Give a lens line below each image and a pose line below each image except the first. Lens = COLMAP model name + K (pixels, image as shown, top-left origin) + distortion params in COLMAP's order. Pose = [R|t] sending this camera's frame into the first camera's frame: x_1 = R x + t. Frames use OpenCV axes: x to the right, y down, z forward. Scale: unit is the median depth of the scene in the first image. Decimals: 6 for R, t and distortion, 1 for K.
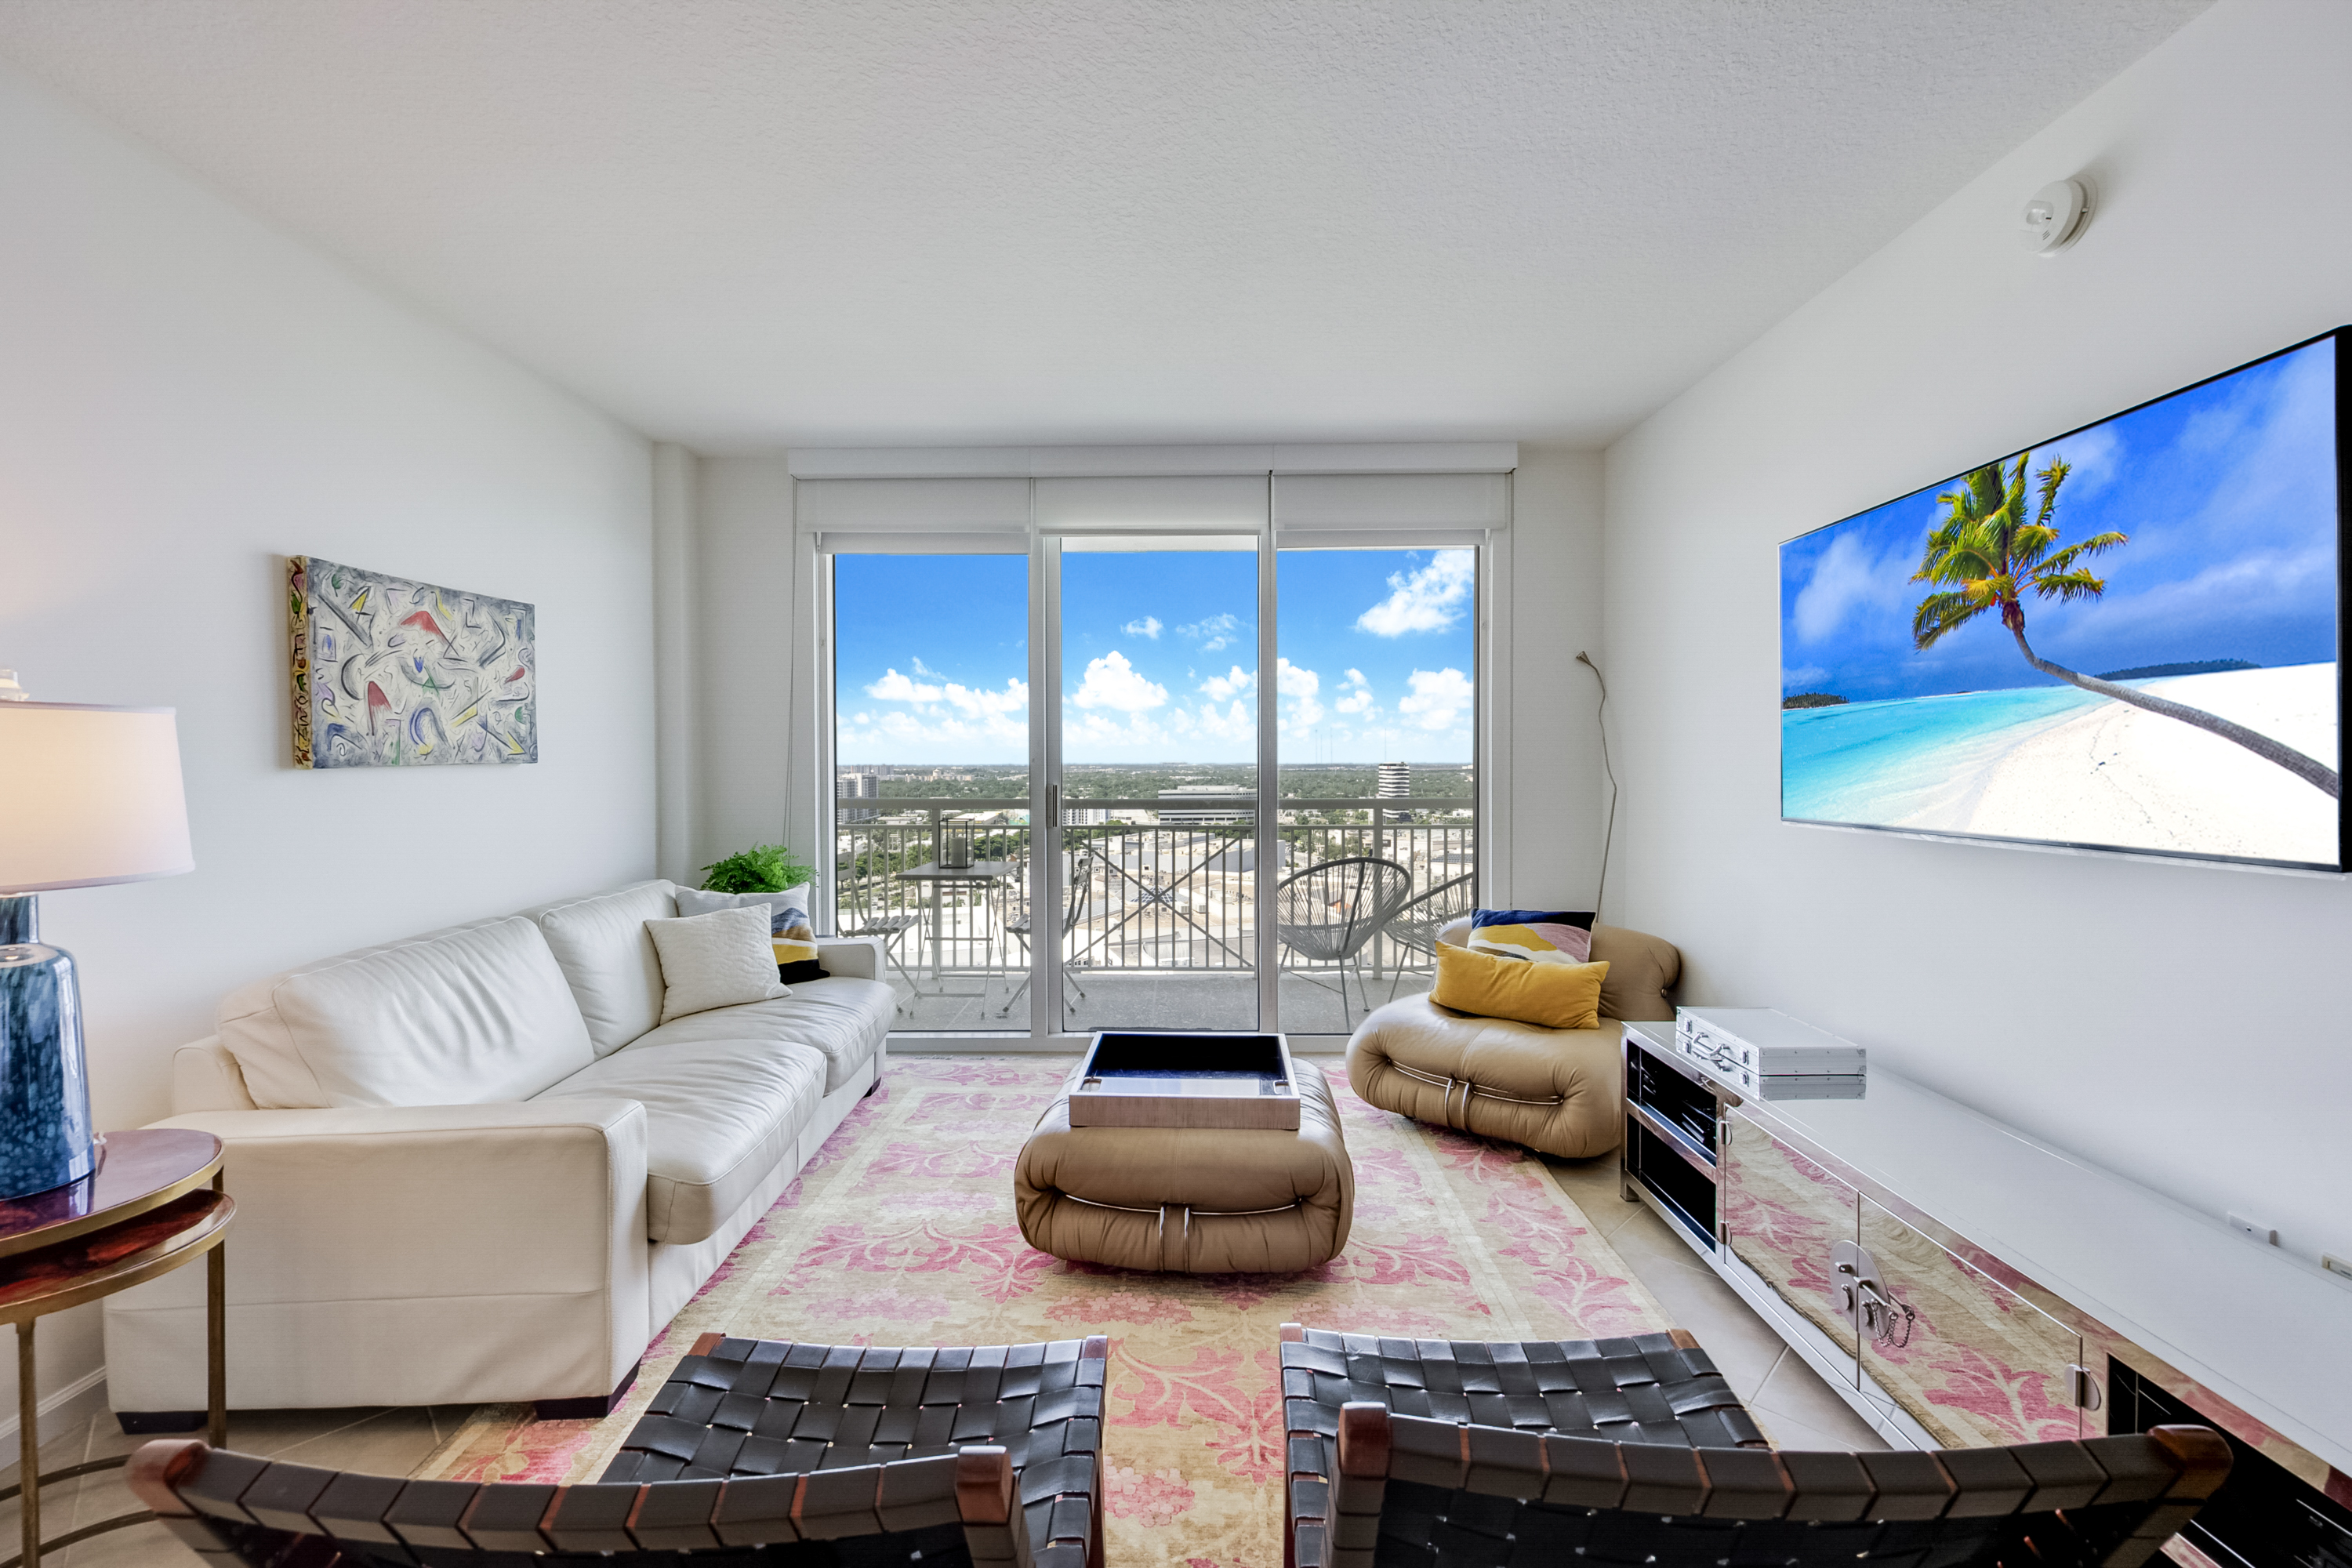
lens RADIAL K [[965.0, 0, 1163.3], [0, 965.0, 774.9], [0, 0, 1]] dist [0.001924, -0.000301]
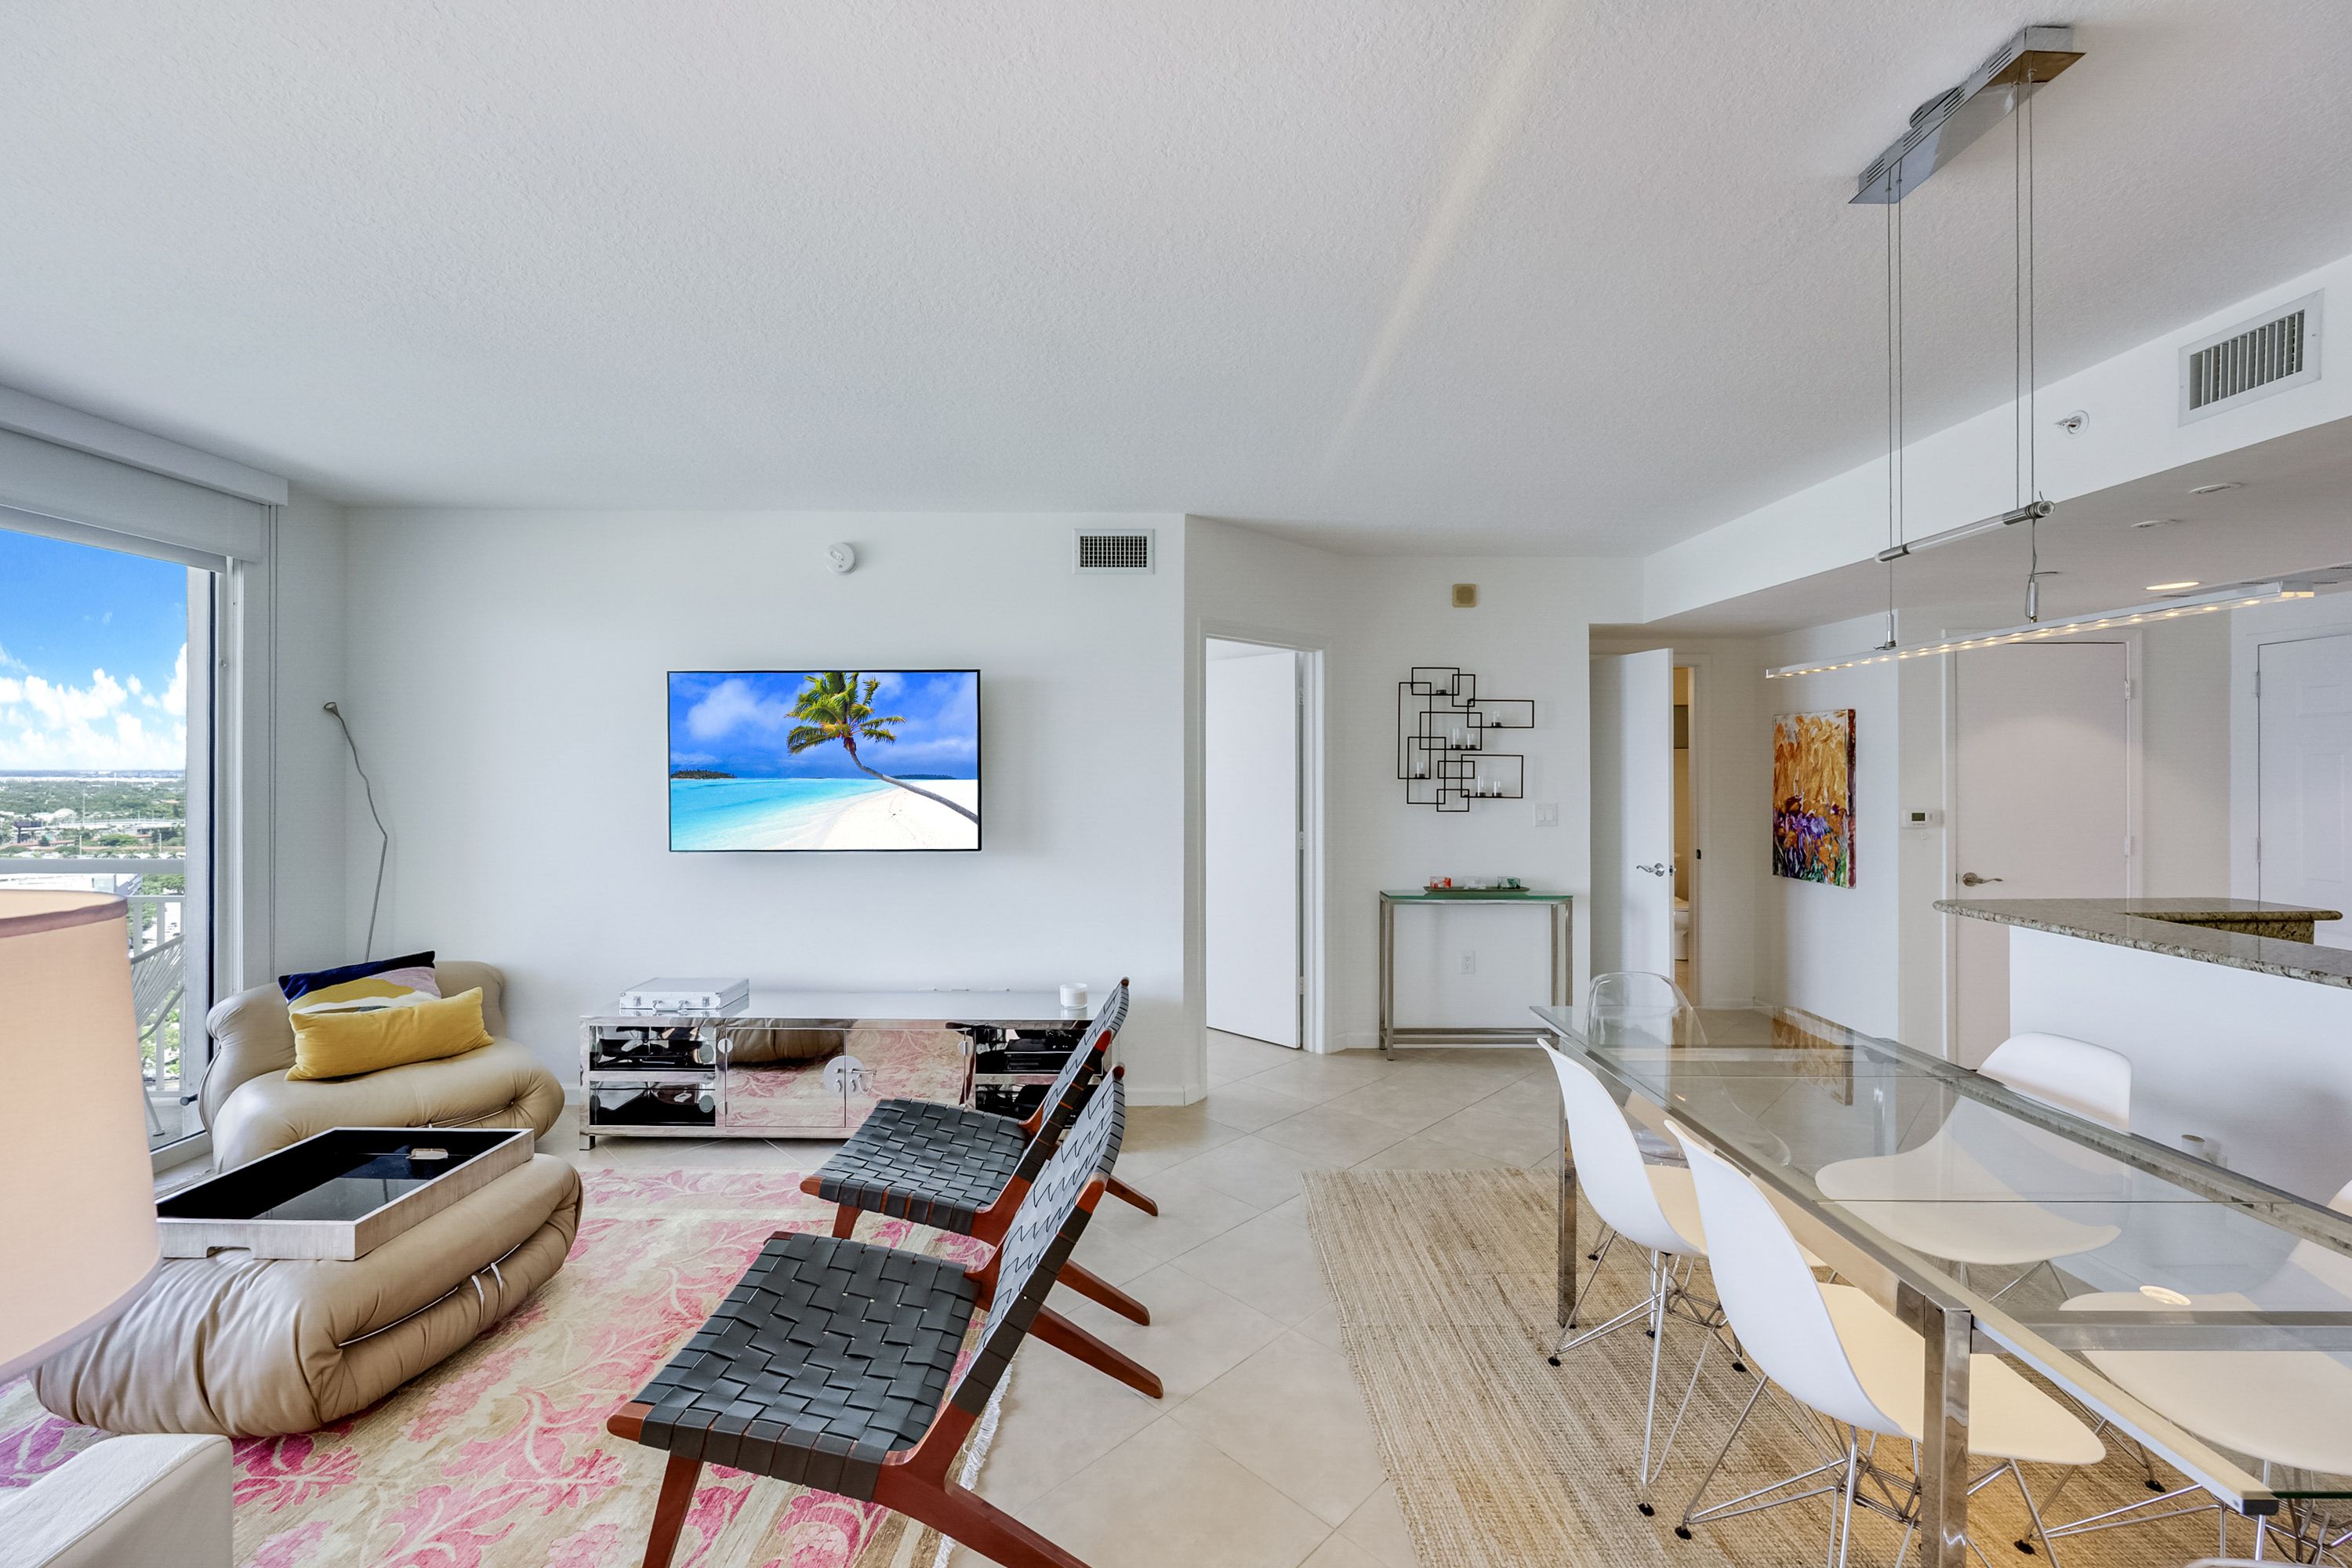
lens RADIAL K [[921.6, 0, 1151.5], [0, 921.6, 782.0], [0, 0, 1]] dist [-0.006885, -0.001052]
pose [[0.019509, -0.008315, 0.999775, -1.069836], [0.017883, 0.999808, 0.007967, -0.081392], [-0.999650, 0.017723, 0.019654, 0.282739]]
